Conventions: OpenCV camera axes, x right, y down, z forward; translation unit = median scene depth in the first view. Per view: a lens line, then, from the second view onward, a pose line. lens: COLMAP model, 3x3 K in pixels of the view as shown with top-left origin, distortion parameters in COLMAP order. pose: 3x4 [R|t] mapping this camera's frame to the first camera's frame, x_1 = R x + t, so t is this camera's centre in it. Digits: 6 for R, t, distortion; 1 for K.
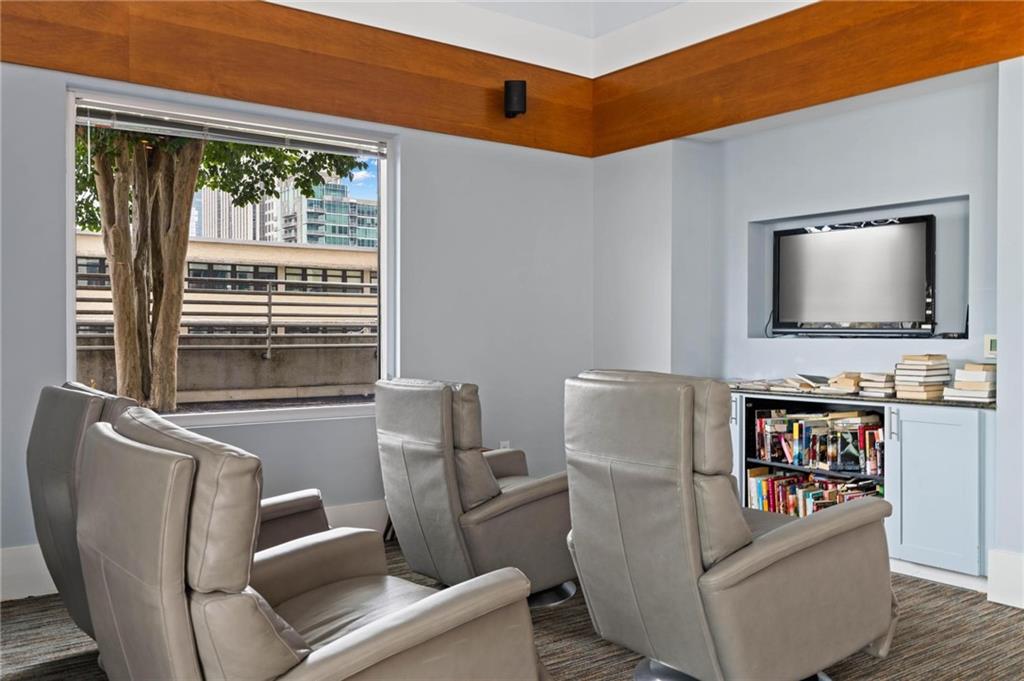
lens RADIAL K [[858.3, 0, 514.4], [0, 858.3, 340.3], [0, 0, 1]] dist [0.007764, 0.004202]
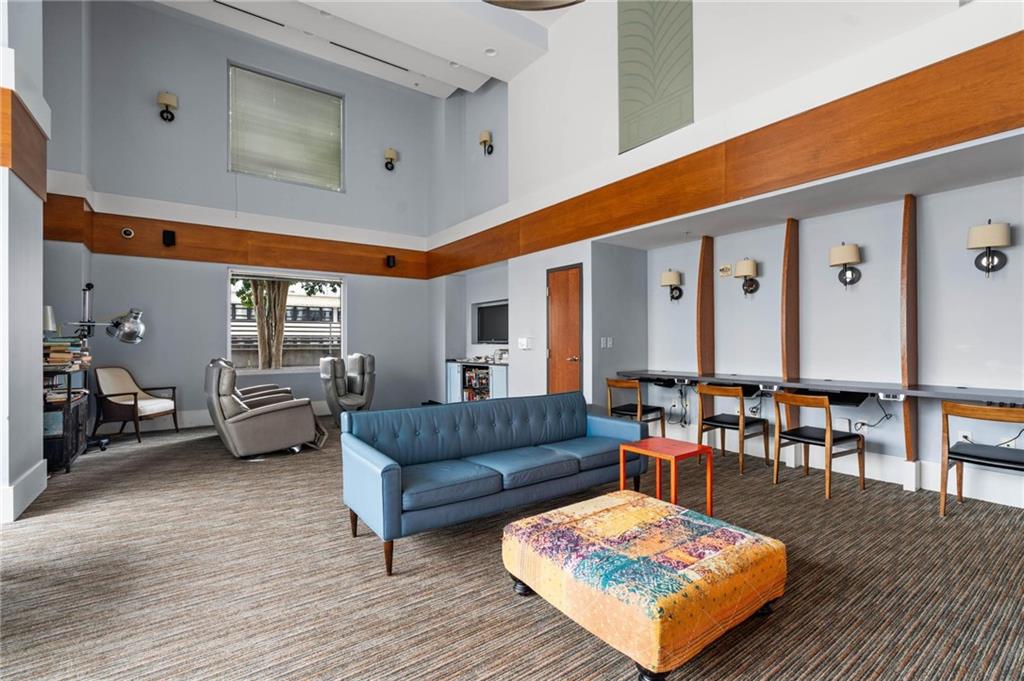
lens RADIAL K [[445.0, 0, 504.9], [0, 445.0, 342.3], [0, 0, 1]] dist [-0.002904, -0.000054]
pose [[0.999827, -0.005900, -0.017634, 0.412623], [0.005787, 0.999962, -0.006491, 0.001165], [0.017672, 0.006388, 0.999823, -0.487937]]
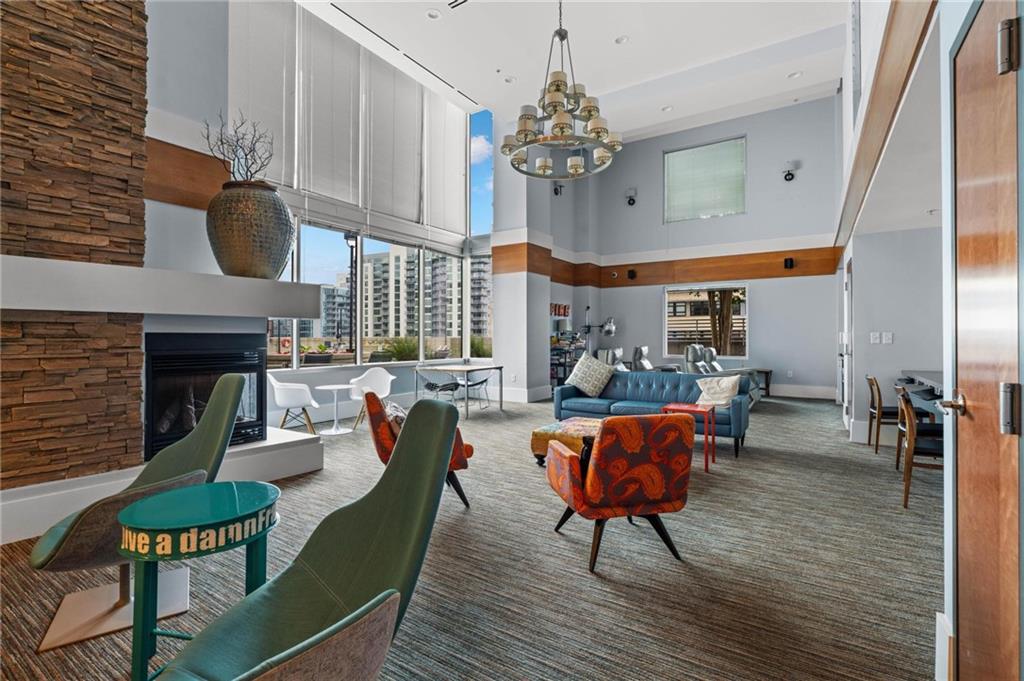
lens RADIAL K [[468.1, 0, 509.2], [0, 468.1, 335.2], [0, 0, 1]] dist [-0.000646, -0.000404]
pose [[0.360568, -0.003875, -0.932725, 1.214745], [-0.009870, 0.999920, -0.007969, 0.006441], [0.932681, 0.012079, 0.360501, -0.586929]]
